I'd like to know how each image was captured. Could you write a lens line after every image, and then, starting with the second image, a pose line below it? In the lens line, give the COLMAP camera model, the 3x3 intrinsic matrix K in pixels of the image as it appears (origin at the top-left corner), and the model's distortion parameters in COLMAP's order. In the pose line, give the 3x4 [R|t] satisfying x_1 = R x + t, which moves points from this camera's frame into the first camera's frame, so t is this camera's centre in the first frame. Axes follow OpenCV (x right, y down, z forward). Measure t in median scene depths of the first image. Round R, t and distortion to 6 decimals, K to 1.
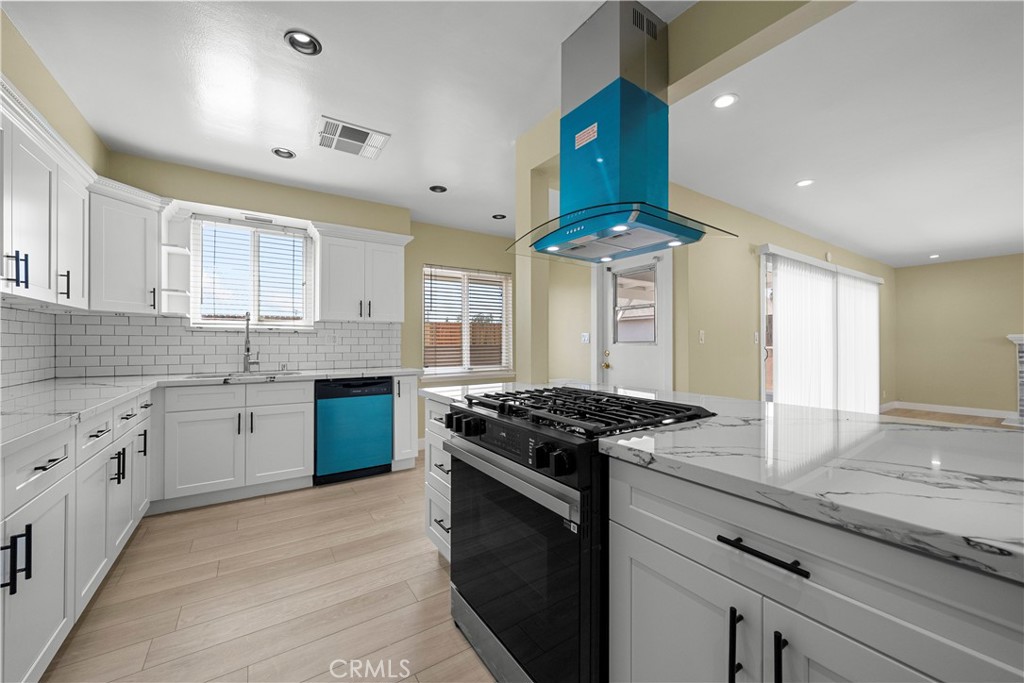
lens RADIAL K [[381.7, 0, 504.2], [0, 381.7, 341.4], [0, 0, 1]] dist [-0.003418, -0.000115]
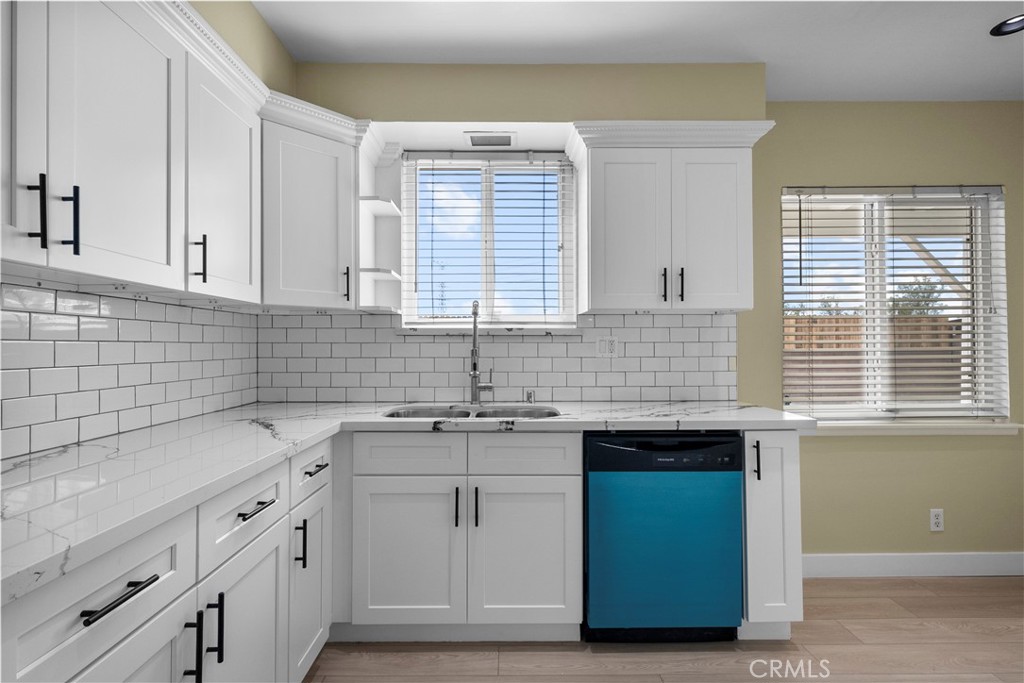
lens RADIAL K [[489.3, 0, 512.0], [0, 489.3, 341.5], [0, 0, 1]] dist [-0.000459, -0.000160]
pose [[0.842756, -0.007659, -0.538241, -0.231650], [0.004645, 0.999965, -0.006956, -0.010134], [0.538275, 0.003362, 0.842762, 0.414401]]
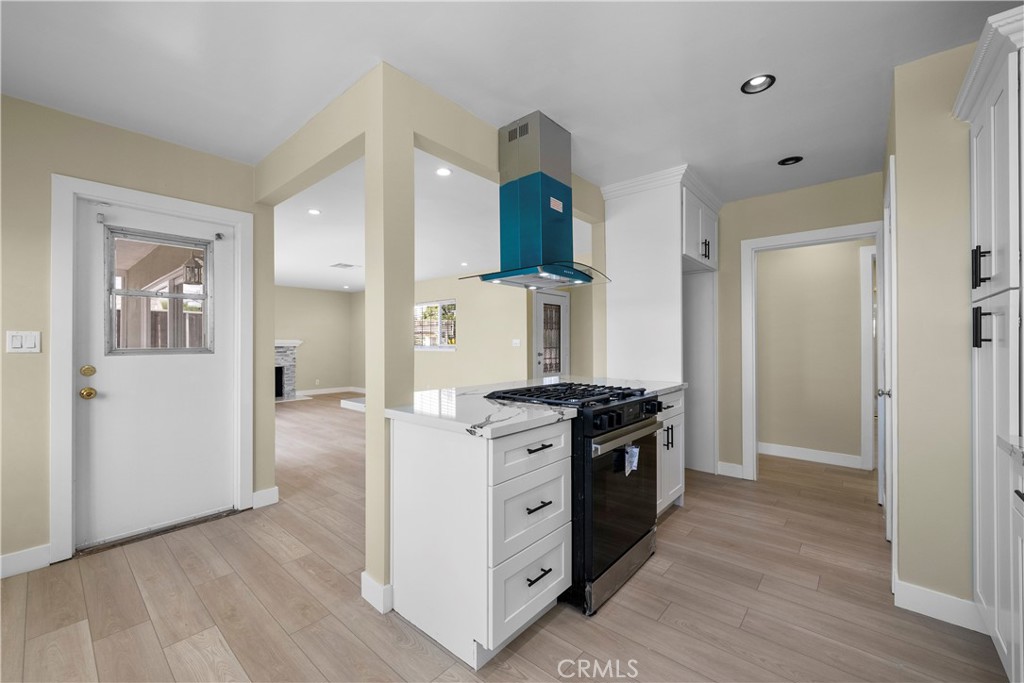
lens RADIAL K [[408.5, 0, 512.0], [0, 408.5, 341.5], [0, 0, 1]] dist [-0.000708, -0.000105]
pose [[-0.287218, 0.005479, 0.957850, -0.592489], [-0.000190, 0.999983, -0.005776, -0.008122], [-0.957865, -0.001841, -0.287212, 0.792307]]
